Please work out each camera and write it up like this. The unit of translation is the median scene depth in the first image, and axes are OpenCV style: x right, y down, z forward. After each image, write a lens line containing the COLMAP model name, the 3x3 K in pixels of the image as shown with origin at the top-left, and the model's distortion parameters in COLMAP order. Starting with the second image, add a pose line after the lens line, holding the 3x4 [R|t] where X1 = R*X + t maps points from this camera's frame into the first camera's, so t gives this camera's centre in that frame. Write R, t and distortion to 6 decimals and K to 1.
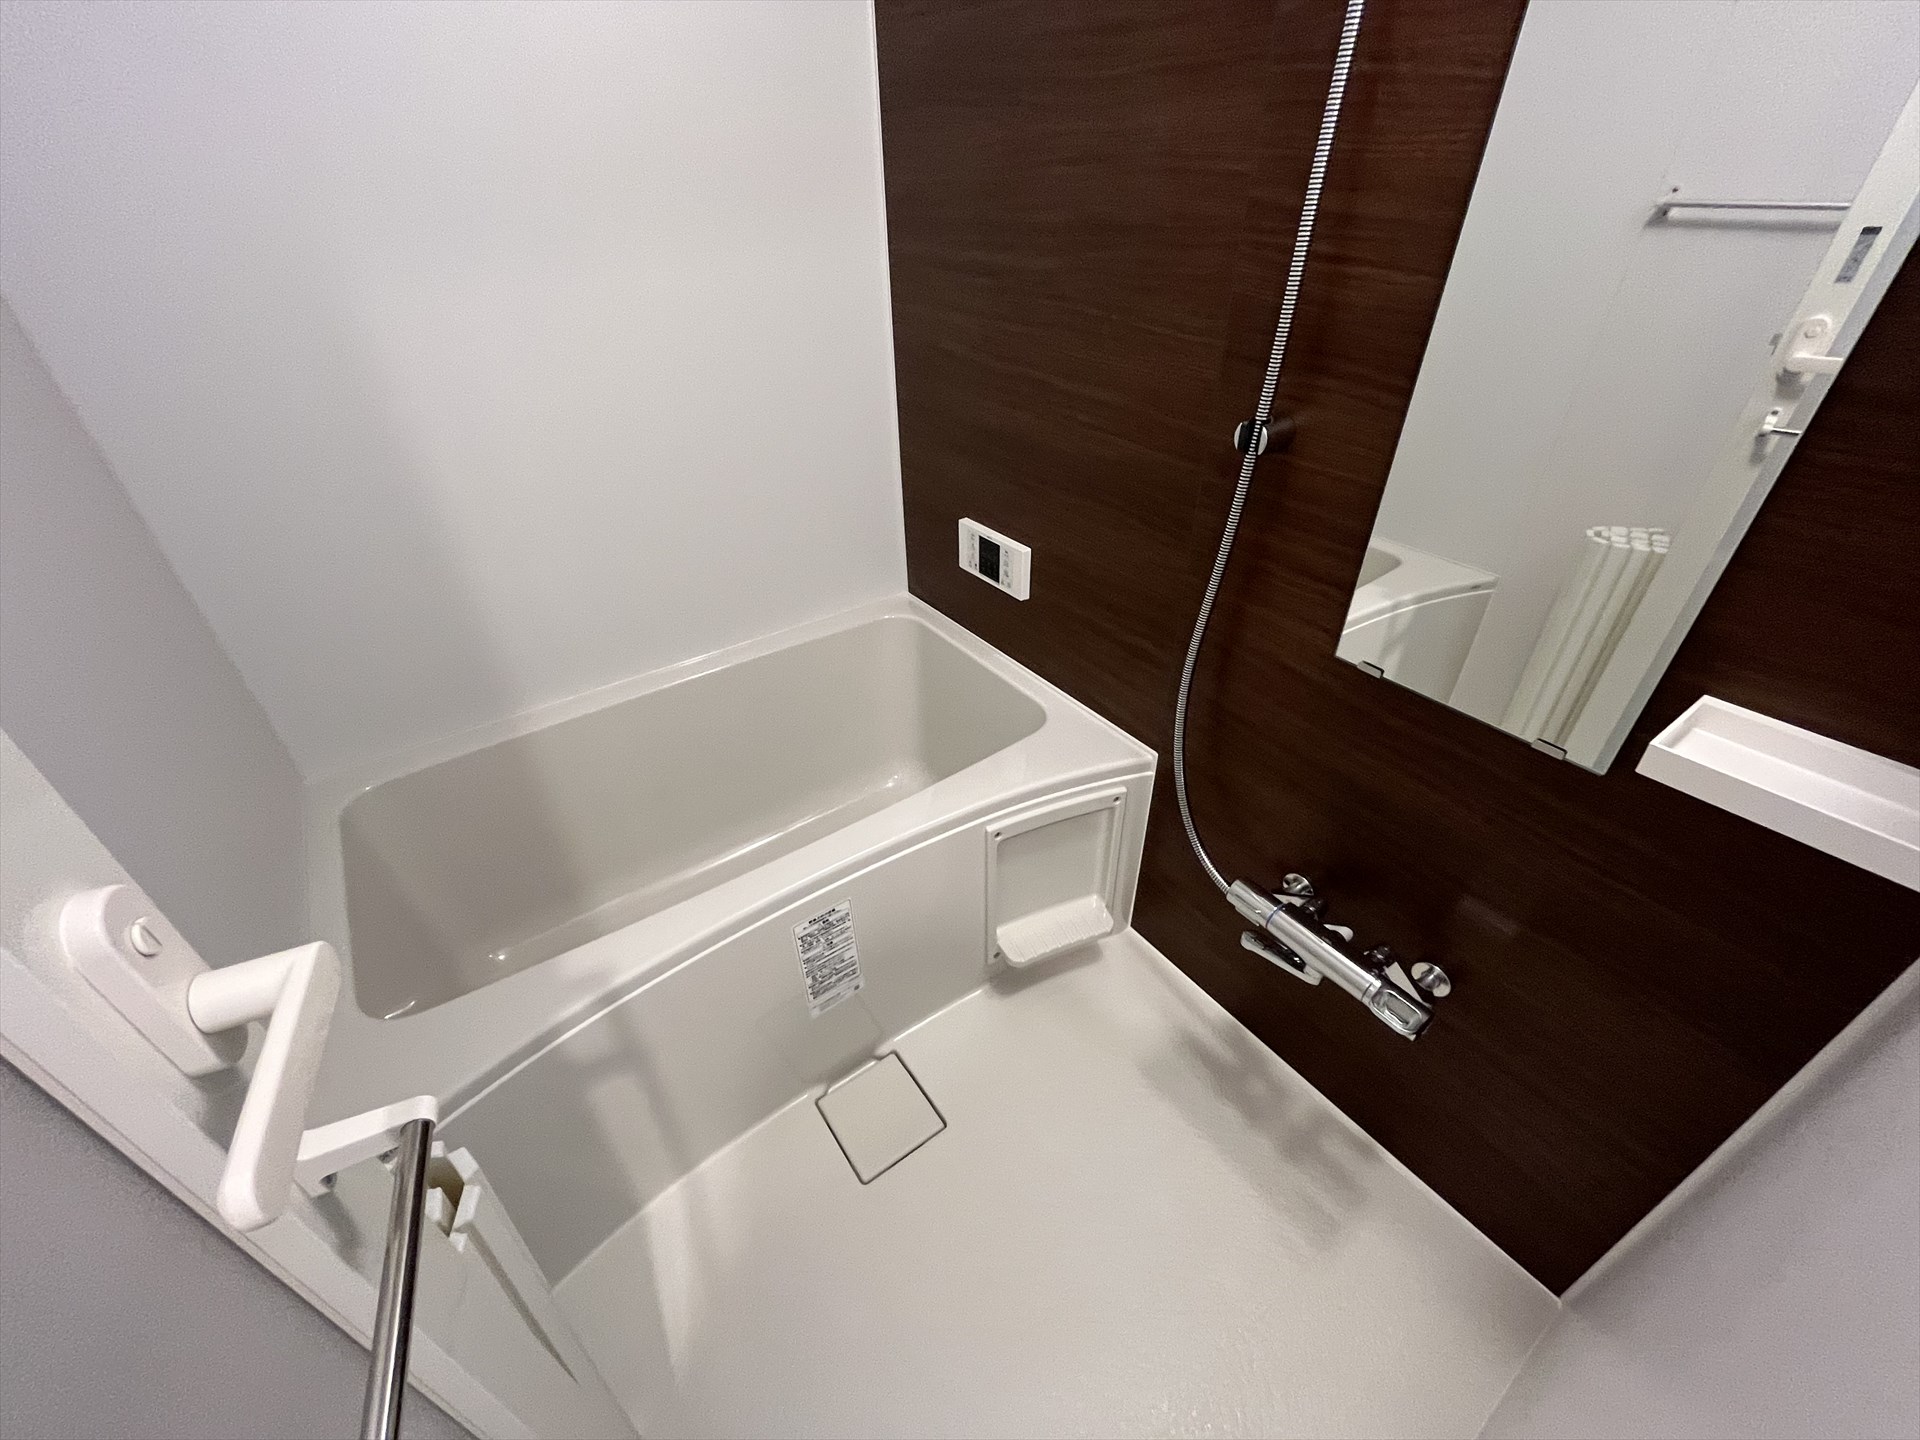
lens RADIAL K [[786.0, 0, 957.2], [0, 786.0, 716.3], [0, 0, 1]] dist [-0.002159, 0.000204]
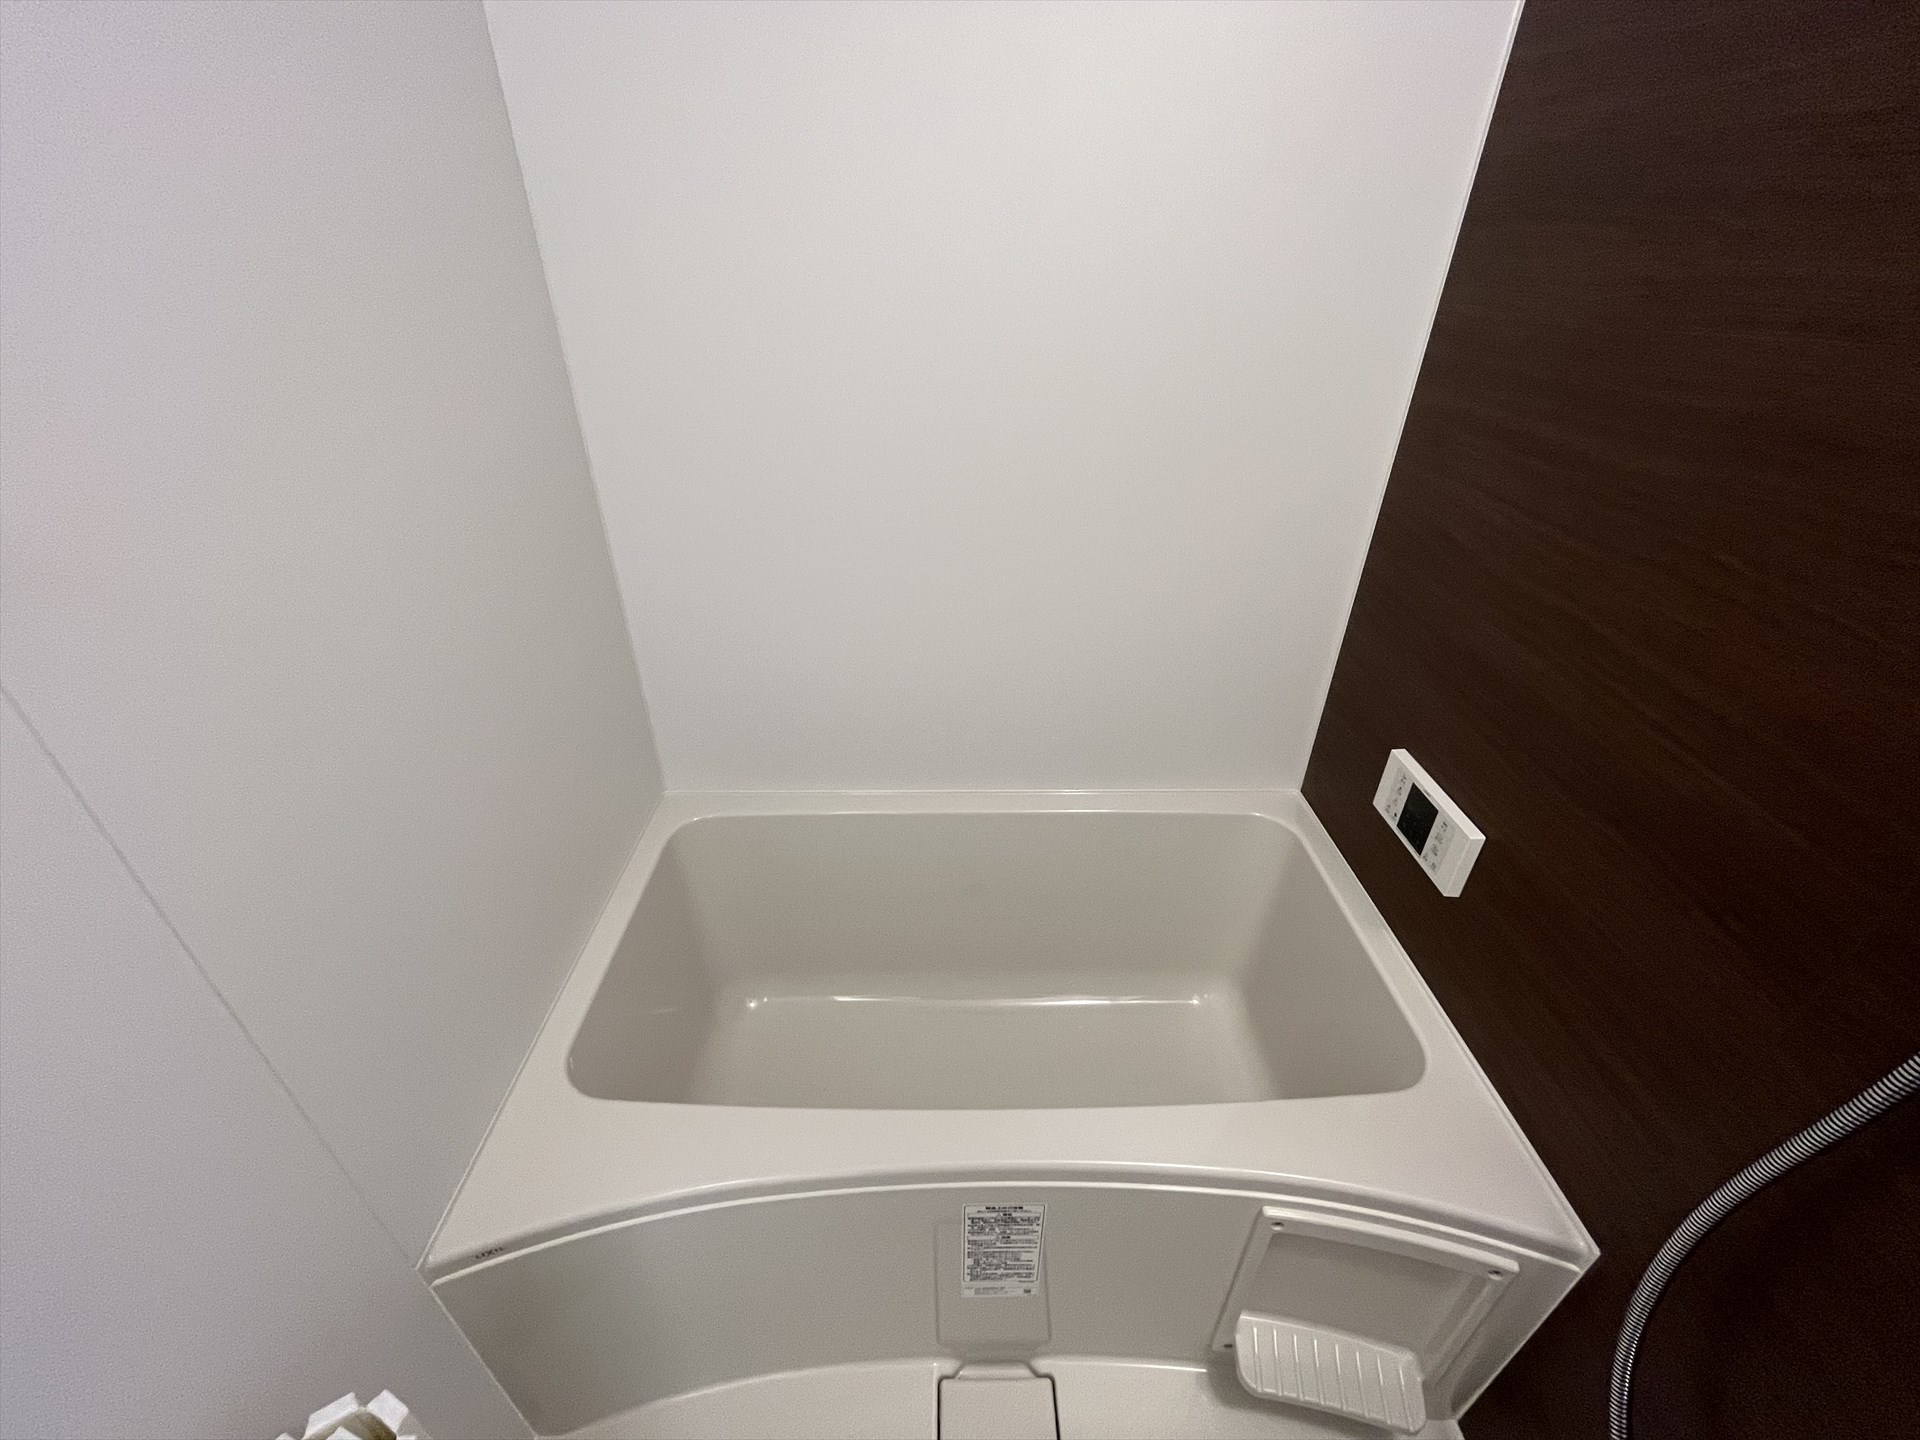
lens RADIAL K [[786.0, 0, 957.2], [0, 786.0, 716.3], [0, 0, 1]] dist [-0.002159, 0.000204]
pose [[0.822278, 0.311432, -0.476307, 0.008880], [-0.339856, 0.940062, 0.027944, -0.180447], [0.456461, 0.138898, 0.878835, 0.183961]]
